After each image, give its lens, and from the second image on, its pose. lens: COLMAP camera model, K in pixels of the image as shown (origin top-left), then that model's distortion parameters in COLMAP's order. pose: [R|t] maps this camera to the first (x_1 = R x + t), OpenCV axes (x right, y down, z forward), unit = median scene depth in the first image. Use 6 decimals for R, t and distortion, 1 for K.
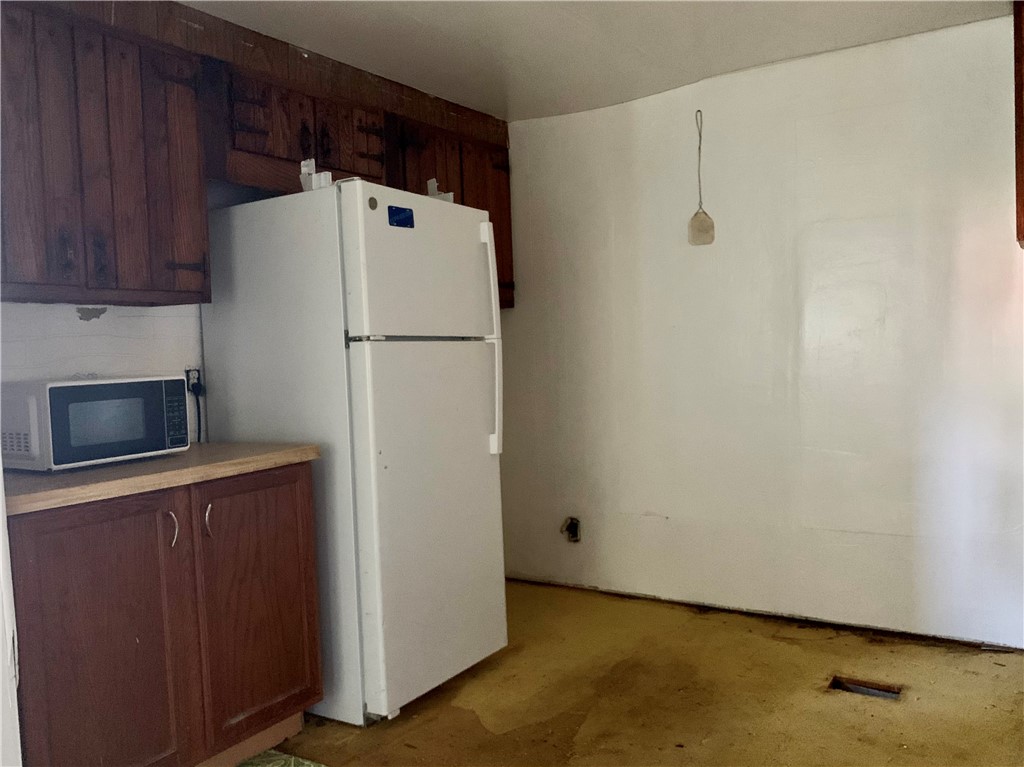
lens RADIAL K [[808.0, 0, 512.0], [0, 808.0, 383.5], [0, 0, 1]] dist [0.029857, -0.001141]
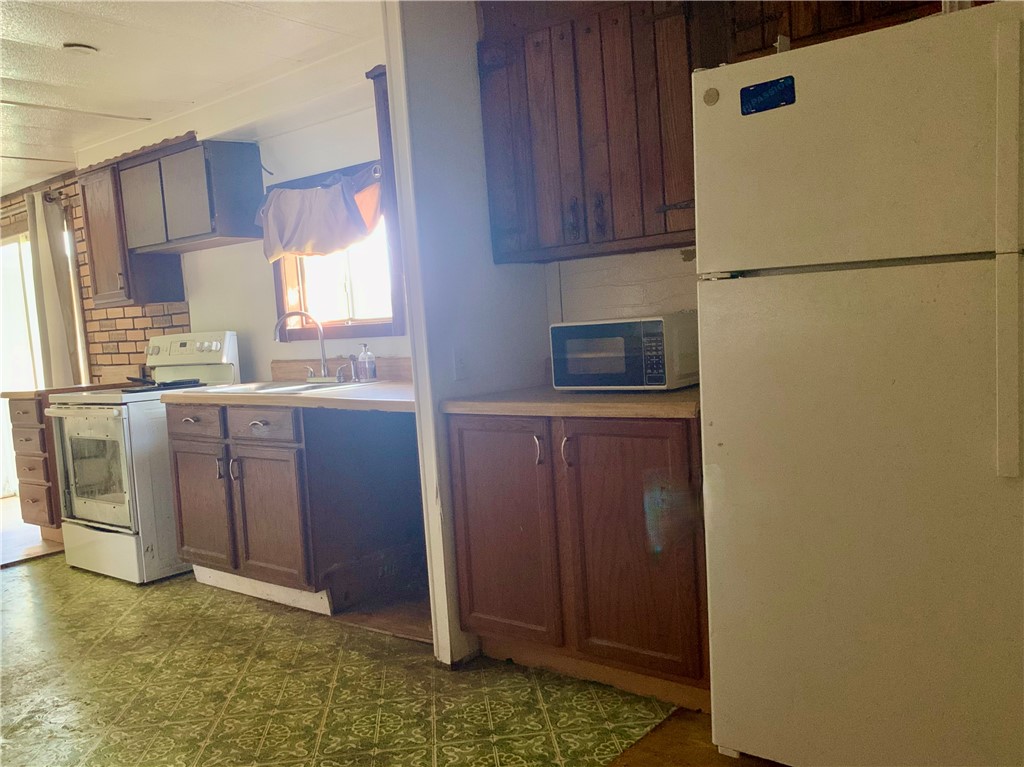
lens RADIAL K [[829.5, 0, 512.0], [0, 829.5, 383.5], [0, 0, 1]] dist [0.007025, -0.009617]
pose [[-0.076627, 0.118217, -0.990027, 0.608703], [0.022677, 0.992896, 0.116804, -0.048700], [0.996802, -0.013500, -0.078764, 0.829269]]
